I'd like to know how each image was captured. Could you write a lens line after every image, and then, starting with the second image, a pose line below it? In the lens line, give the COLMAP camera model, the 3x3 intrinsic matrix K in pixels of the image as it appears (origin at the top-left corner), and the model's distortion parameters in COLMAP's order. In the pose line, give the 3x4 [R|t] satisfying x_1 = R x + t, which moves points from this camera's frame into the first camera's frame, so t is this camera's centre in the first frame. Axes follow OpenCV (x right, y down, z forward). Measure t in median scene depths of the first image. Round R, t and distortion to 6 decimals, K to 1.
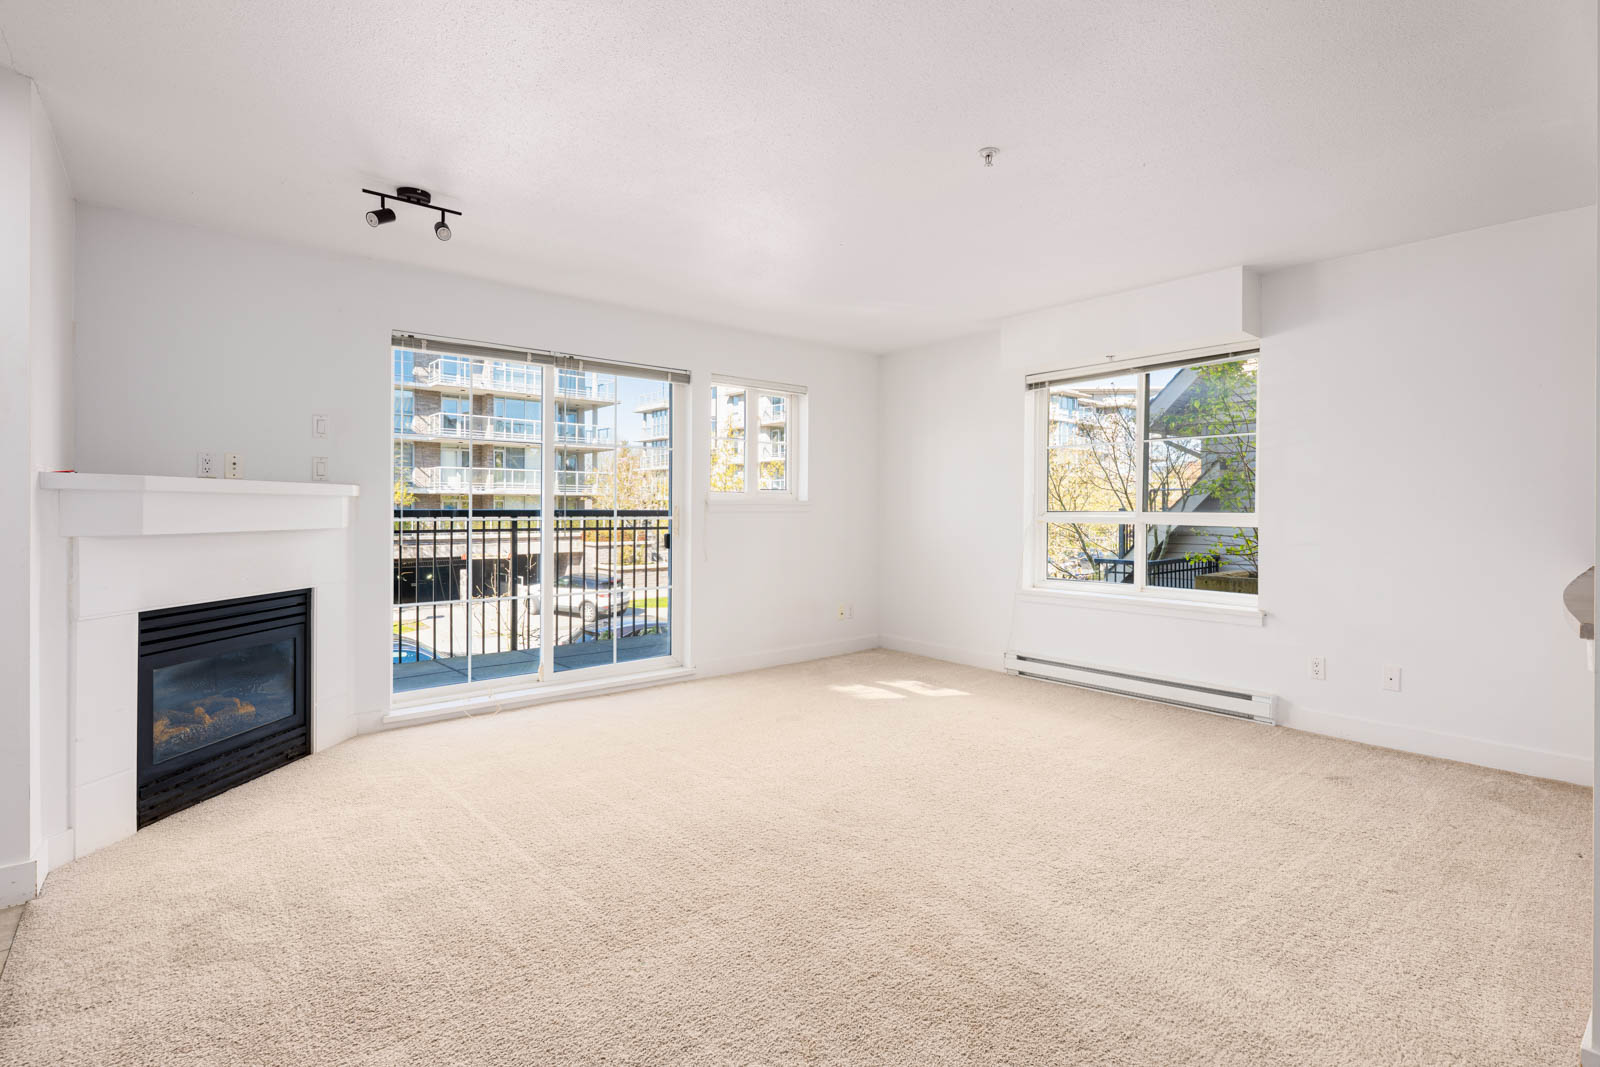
lens RADIAL K [[749.2, 0, 798.7], [0, 749.2, 510.8], [0, 0, 1]] dist [-0.002699, -0.000069]
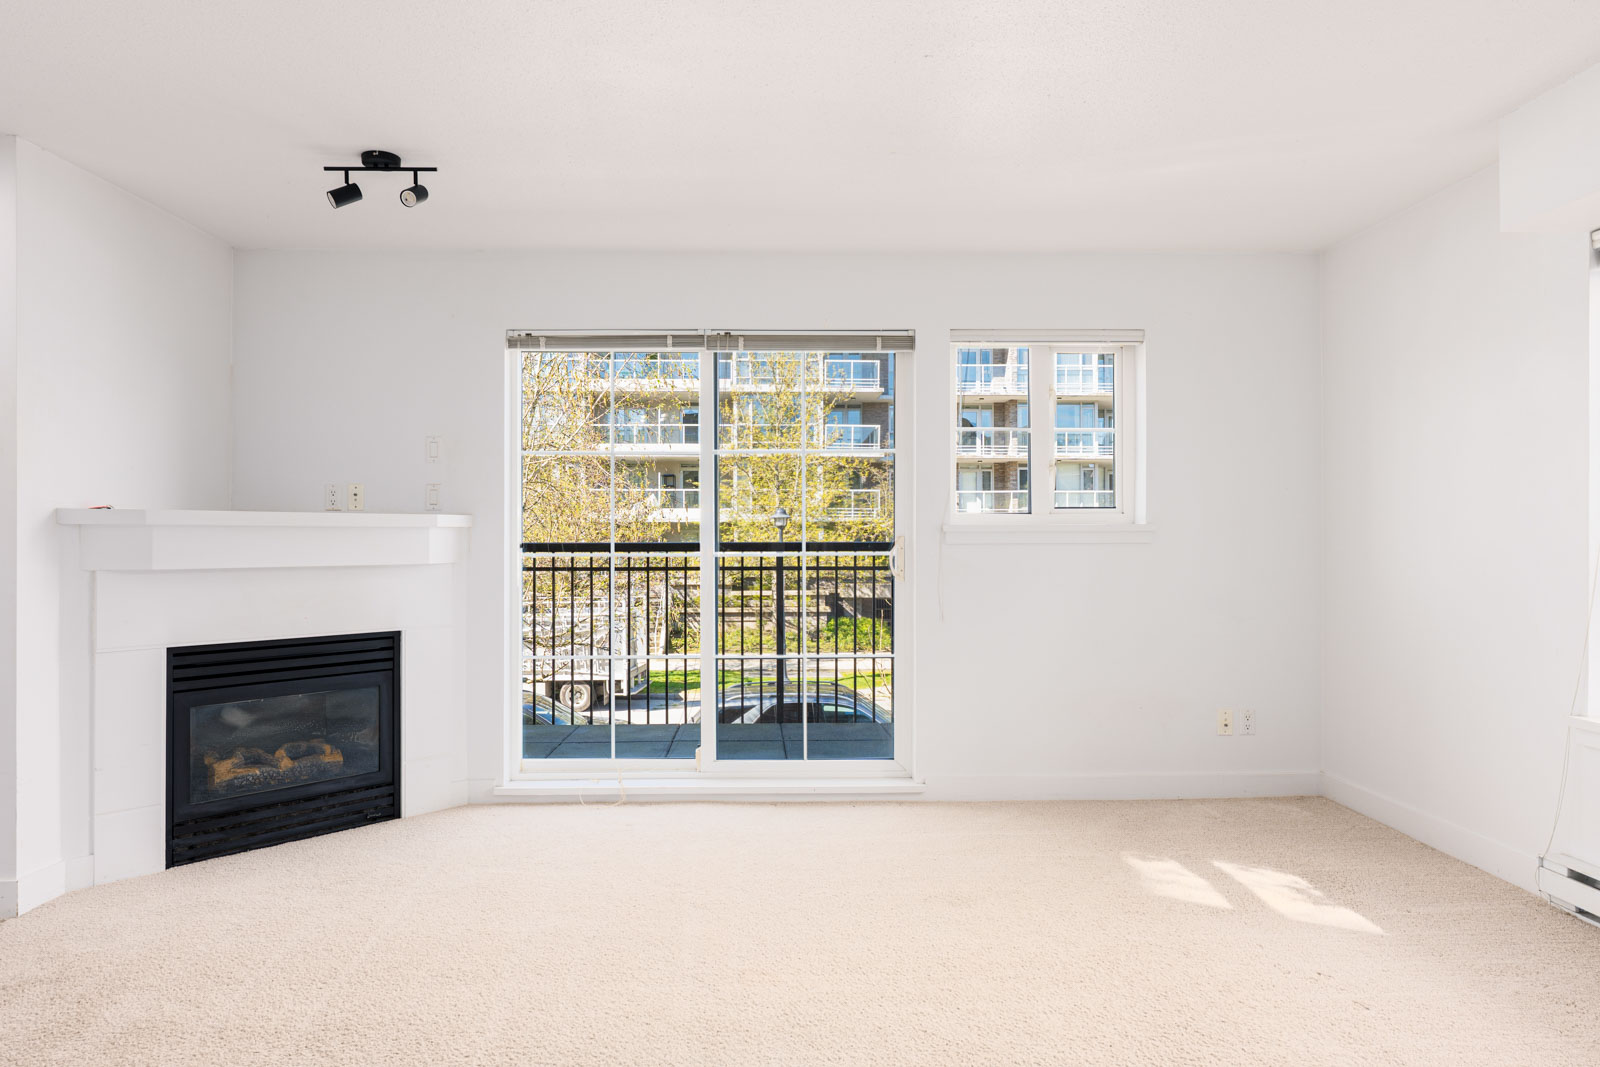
lens RADIAL K [[945.9, 0, 800.0], [0, 945.9, 533.5], [0, 0, 1]] dist [-0.001141, 0.002655]
pose [[0.778943, -0.009819, -0.627018, 0.369450], [0.003774, 0.999933, -0.010969, 0.000918], [0.627084, 0.006178, 0.778927, 0.363373]]
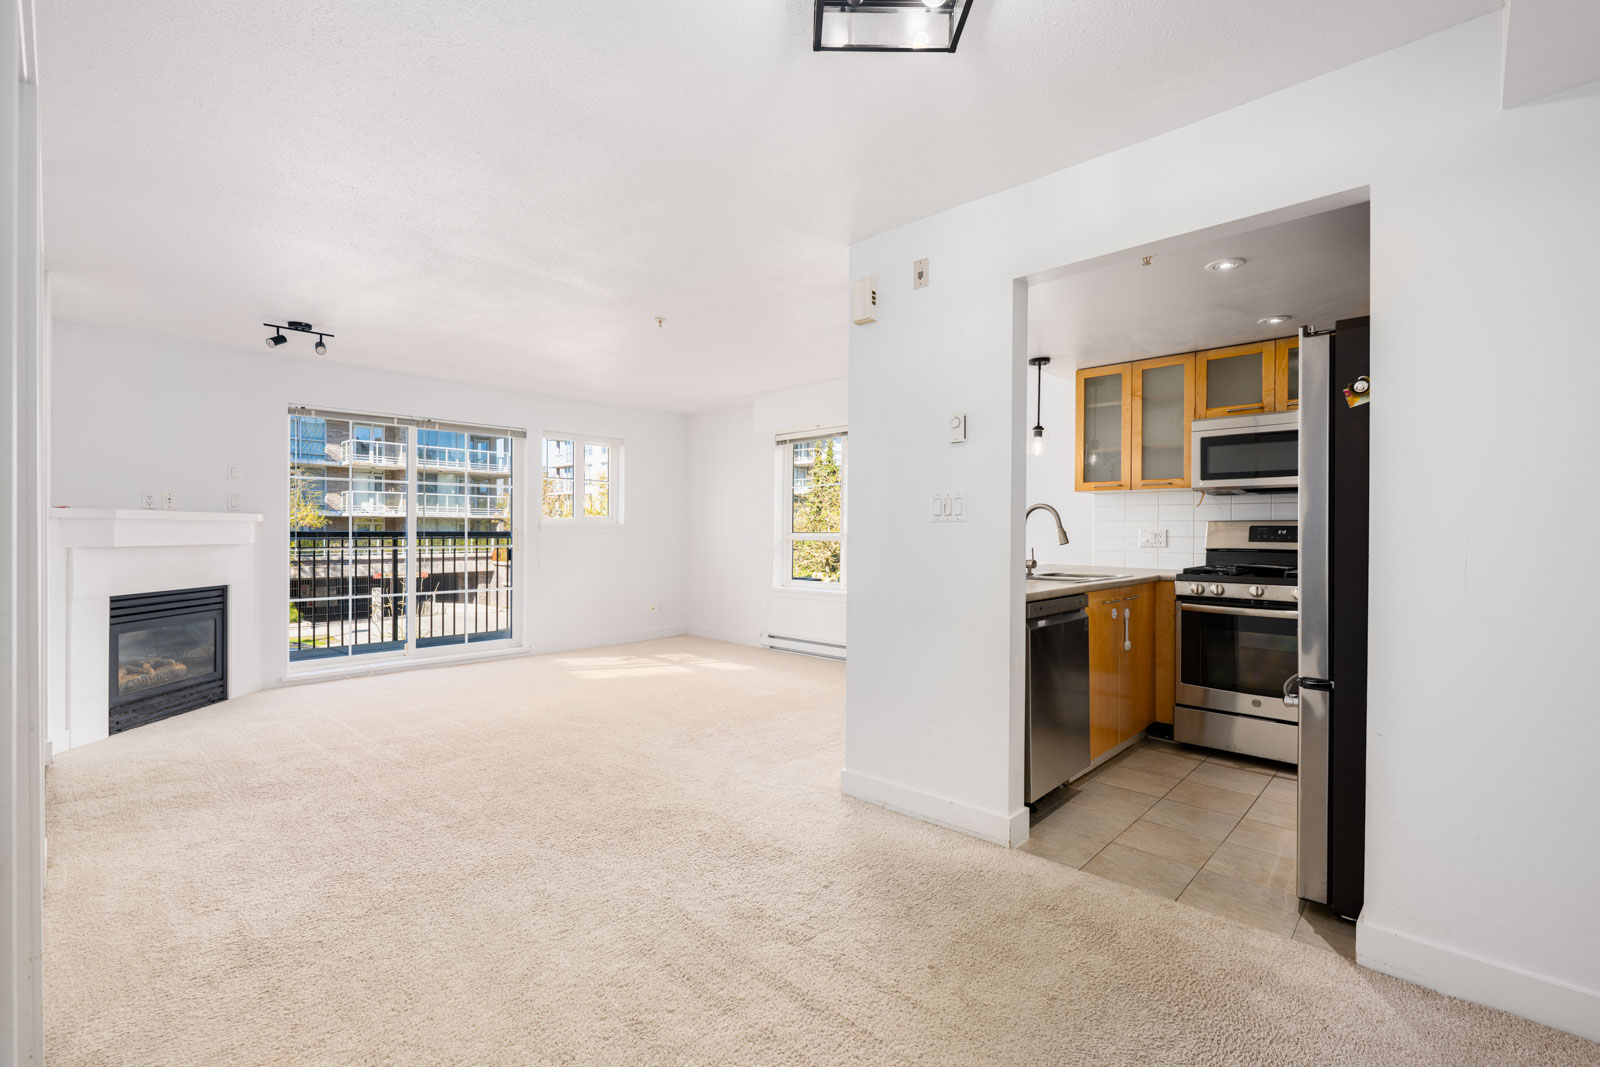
lens RADIAL K [[710.5, 0, 800.0], [0, 710.5, 533.5], [0, 0, 1]] dist [-0.002899, -0.000217]
pose [[0.994015, -0.000929, 0.109244, 0.259771], [0.000779, 0.999999, 0.001414, 0.002114], [-0.109245, -0.001320, 0.994014, -0.419266]]
